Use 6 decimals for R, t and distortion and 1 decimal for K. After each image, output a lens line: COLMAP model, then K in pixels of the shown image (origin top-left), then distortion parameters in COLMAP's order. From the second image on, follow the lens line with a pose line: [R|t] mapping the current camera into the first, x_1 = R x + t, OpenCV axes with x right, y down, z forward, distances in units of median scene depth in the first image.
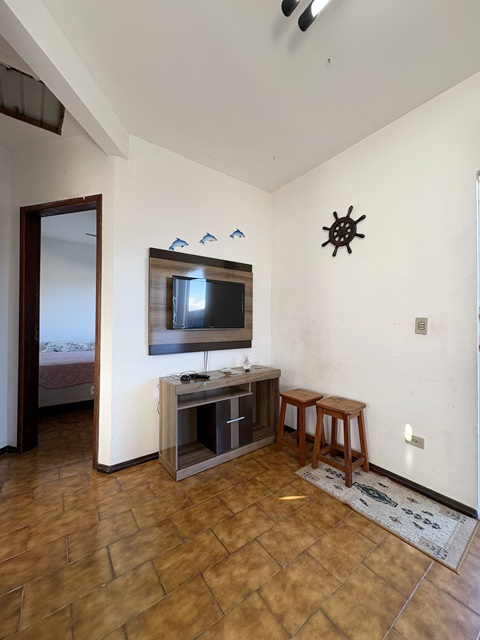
lens RADIAL K [[256.2, 0, 239.2], [0, 256.2, 315.6], [0, 0, 1]] dist [0.001717, 0.000643]
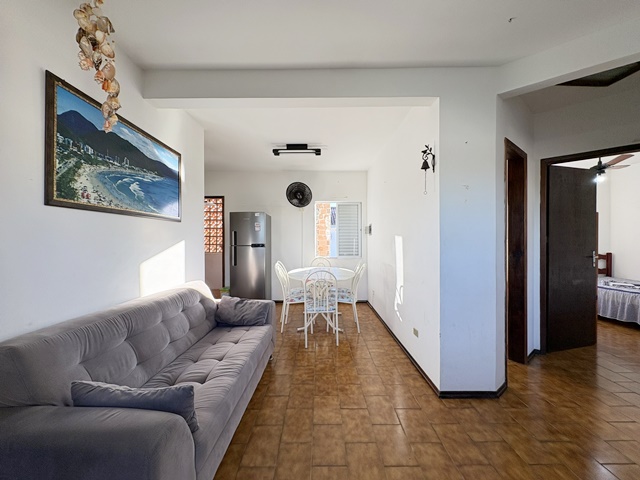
lens RADIAL K [[256.2, 0, 319.2], [0, 256.2, 241.5], [0, 0, 1]] dist [0.001717, 0.000643]
pose [[-0.593562, -0.003433, -0.804781, 3.687310], [-0.001265, 0.999994, -0.003333, -0.109784], [0.804787, -0.000961, -0.593563, 2.417609]]
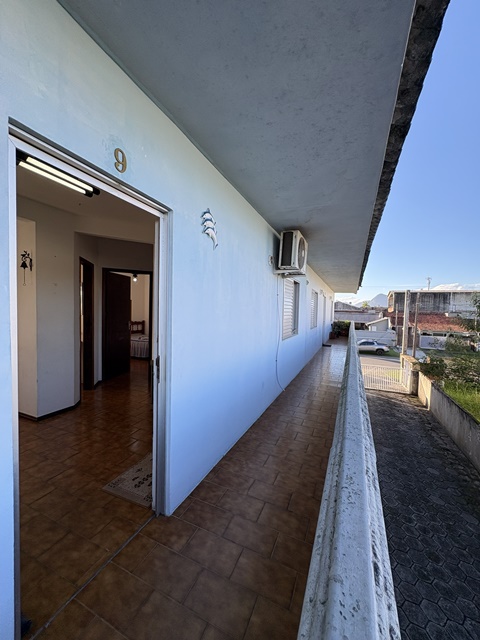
lens RADIAL K [[256.2, 0, 241.6], [0, 256.2, 321.6], [0, 0, 1]] dist [0.001717, 0.000643]
pose [[0.498070, 0.038914, -0.866263, 7.670260], [-0.018846, 0.999242, 0.034052, -0.403095], [0.866932, -0.000635, 0.498426, 2.795955]]
